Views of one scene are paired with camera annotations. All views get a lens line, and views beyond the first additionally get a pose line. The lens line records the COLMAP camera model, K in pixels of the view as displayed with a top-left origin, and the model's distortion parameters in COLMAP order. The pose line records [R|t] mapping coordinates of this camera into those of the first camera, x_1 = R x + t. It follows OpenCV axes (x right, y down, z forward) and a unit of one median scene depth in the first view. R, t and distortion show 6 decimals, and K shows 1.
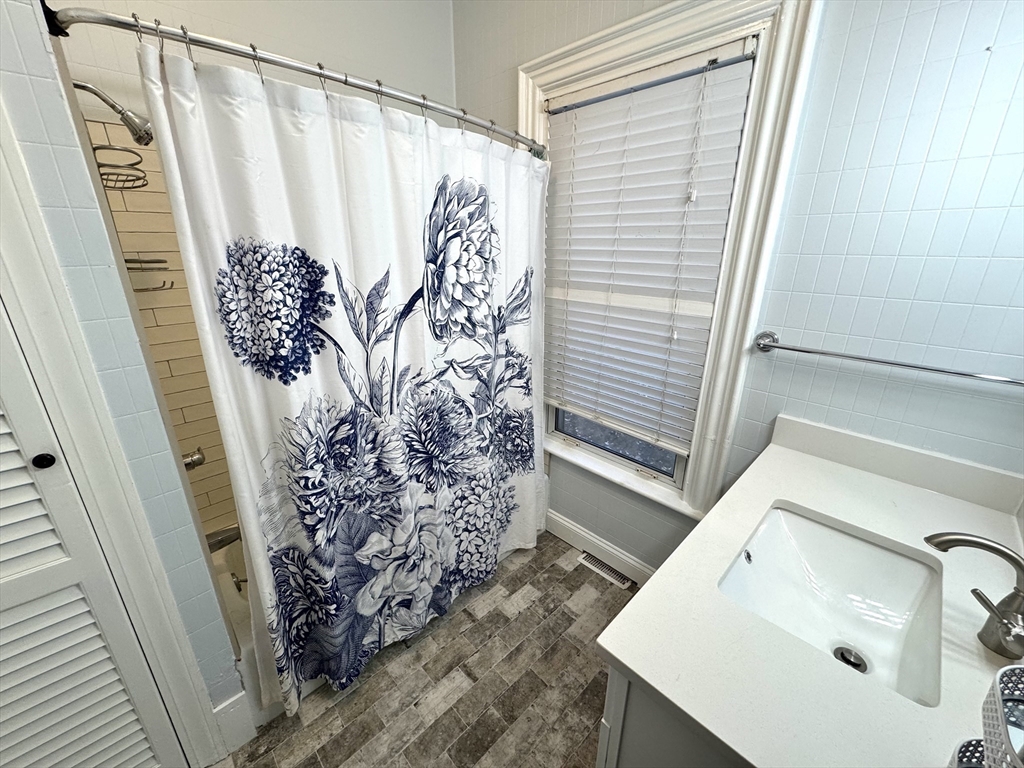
lens RADIAL K [[406.7, 0, 511.3], [0, 406.7, 383.7], [0, 0, 1]] dist [-0.000383, 0.000312]
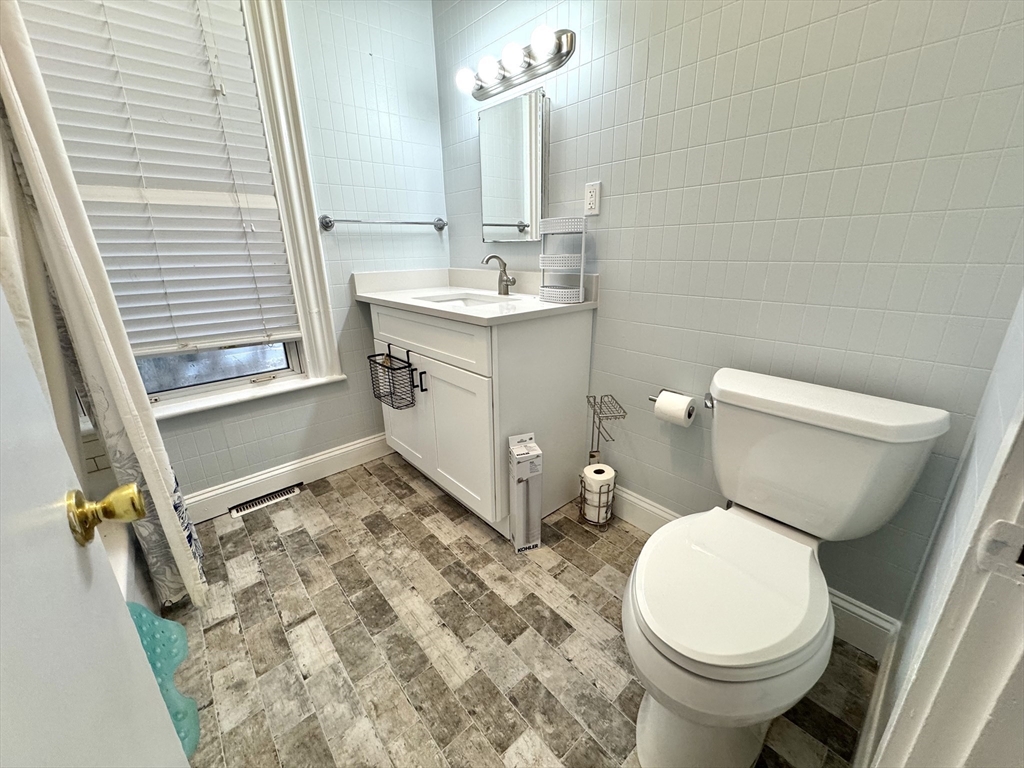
lens RADIAL K [[406.7, 0, 511.3], [0, 406.7, 383.7], [0, 0, 1]] dist [-0.000383, 0.000312]
pose [[0.048050, -0.321828, 0.945578, -0.730814], [0.341783, 0.894823, 0.287186, 0.179678], [-0.938550, 0.309384, 0.152992, 0.311486]]
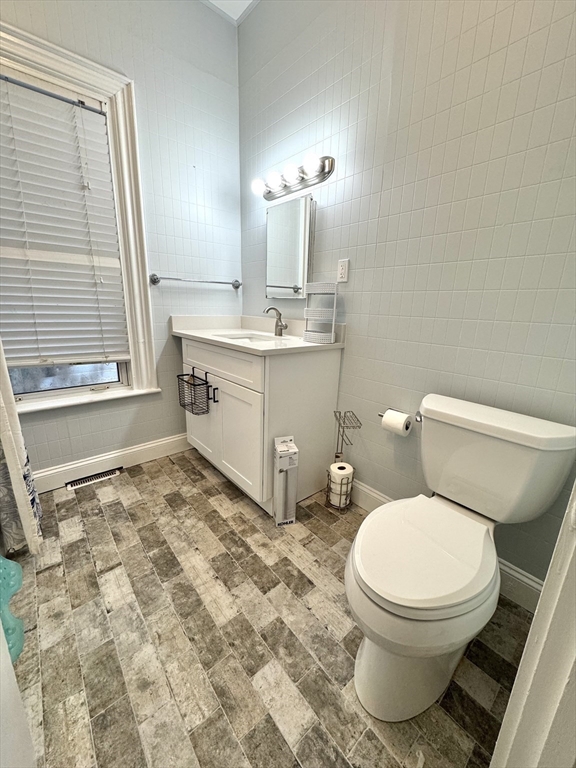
lens RADIAL K [[305.0, 0, 289.3], [0, 305.0, 384.6], [0, 0, 1]] dist [-0.000383, 0.000312]
pose [[0.064039, -0.254721, 0.964892, -0.762529], [0.299499, 0.927212, 0.224896, 0.200500], [-0.951945, 0.274582, 0.135667, 0.277781]]
